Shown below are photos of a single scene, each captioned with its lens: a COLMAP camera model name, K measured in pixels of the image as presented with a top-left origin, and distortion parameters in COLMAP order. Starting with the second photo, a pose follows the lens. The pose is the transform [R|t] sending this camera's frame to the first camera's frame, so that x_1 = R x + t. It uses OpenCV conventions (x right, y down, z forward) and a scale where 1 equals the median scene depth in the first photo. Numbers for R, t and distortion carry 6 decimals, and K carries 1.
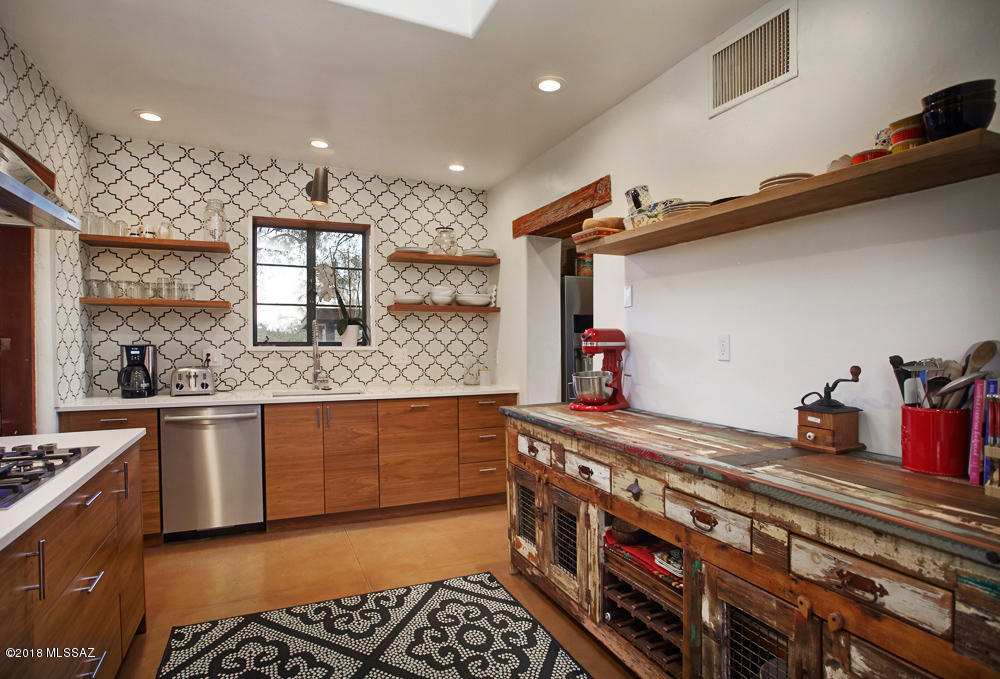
lens RADIAL K [[535.3, 0, 505.1], [0, 535.3, 335.4], [0, 0, 1]] dist [-0.055073, 0.012302]
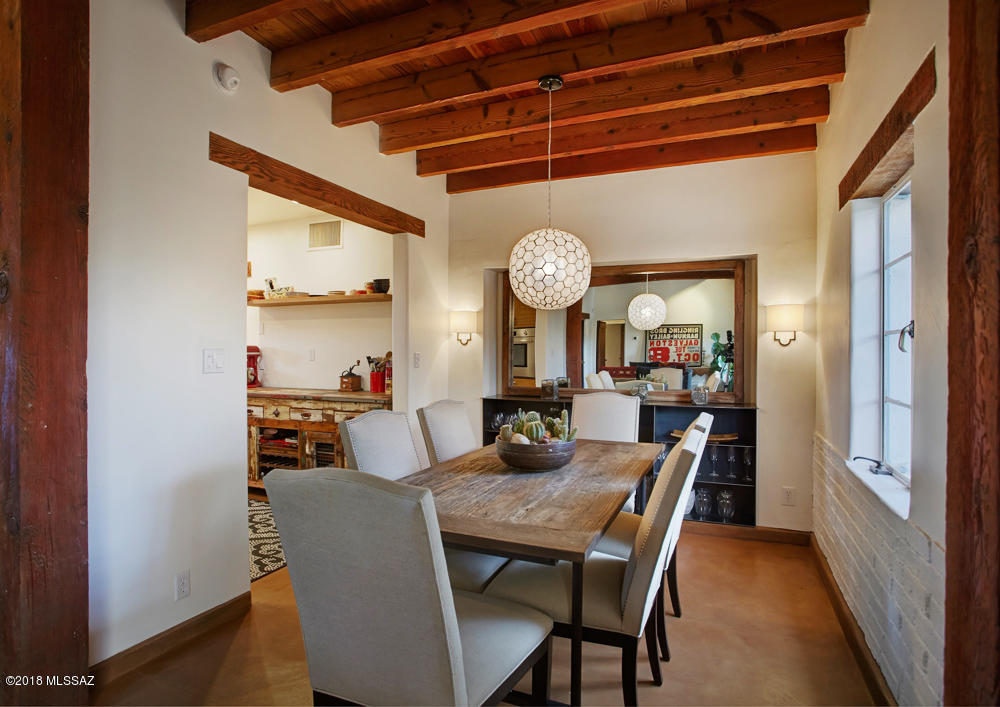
lens RADIAL K [[517.5, 0, 503.8], [0, 517.5, 353.8], [0, 0, 1]] dist [-0.005575, -0.000217]
pose [[0.726968, -0.000462, 0.686671, -0.700818], [-0.005203, 0.999967, 0.006181, 0.002197], [-0.686652, -0.008067, 0.726942, -1.610737]]
